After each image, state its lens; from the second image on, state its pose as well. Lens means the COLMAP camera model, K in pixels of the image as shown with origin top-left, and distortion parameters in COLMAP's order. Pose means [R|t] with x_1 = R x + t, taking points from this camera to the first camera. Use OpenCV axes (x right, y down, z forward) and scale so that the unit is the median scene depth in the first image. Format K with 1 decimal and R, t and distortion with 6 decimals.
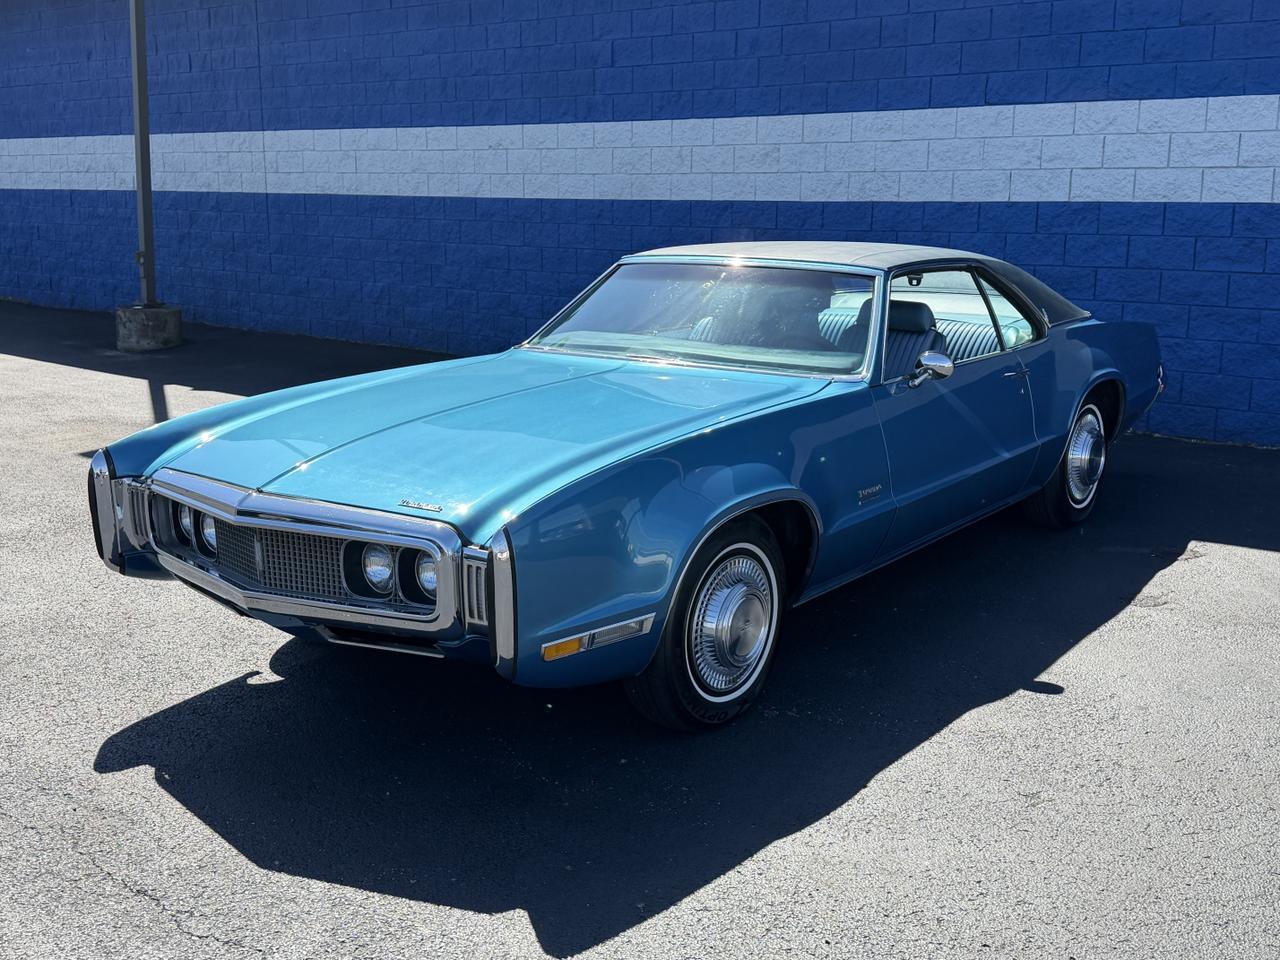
lens RADIAL K [[1329.6, 0, 640.0], [0, 1329.6, 480.0], [0, 0, 1]] dist [0.191612, -0.422664]
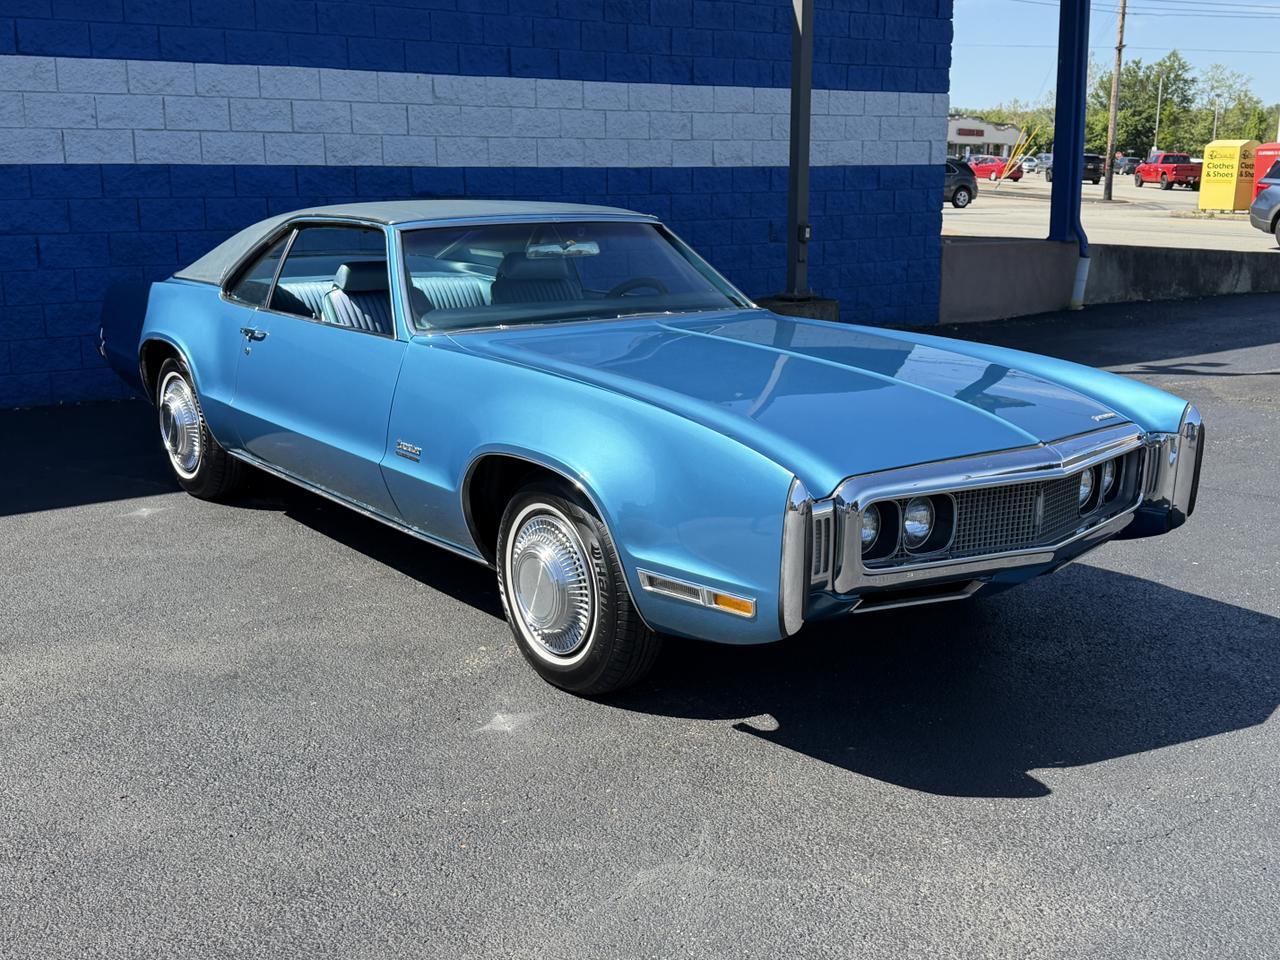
lens RADIAL K [[1370.6, 0, 640.0], [0, 1370.6, 524.5], [0, 0, 1]] dist [0.154800, -0.348802]
pose [[0.264471, -0.250907, 0.931183, -0.480480], [0.198328, 0.959075, 0.202094, -0.074447], [-0.943780, 0.131231, 0.303409, 0.330920]]
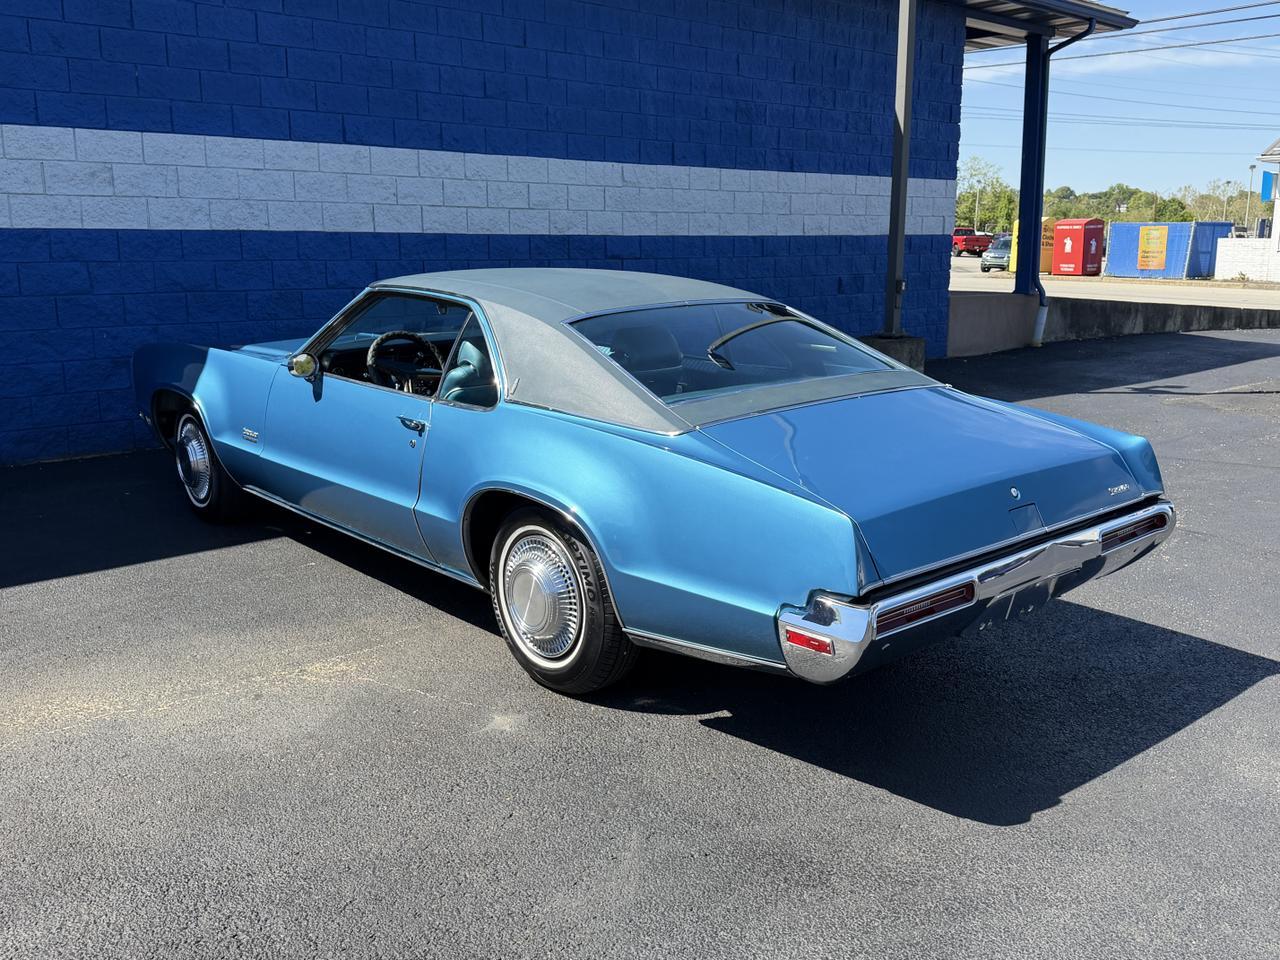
lens RADIAL K [[1256.7, 0, 695.8], [0, 1256.7, 524.0], [0, 0, 1]] dist [0.144866, -0.273501]
pose [[0.090671, -0.230841, 0.968758, -0.682630], [0.199392, 0.957276, 0.209443, -0.122213], [-0.975716, 0.174172, 0.132825, 0.550676]]
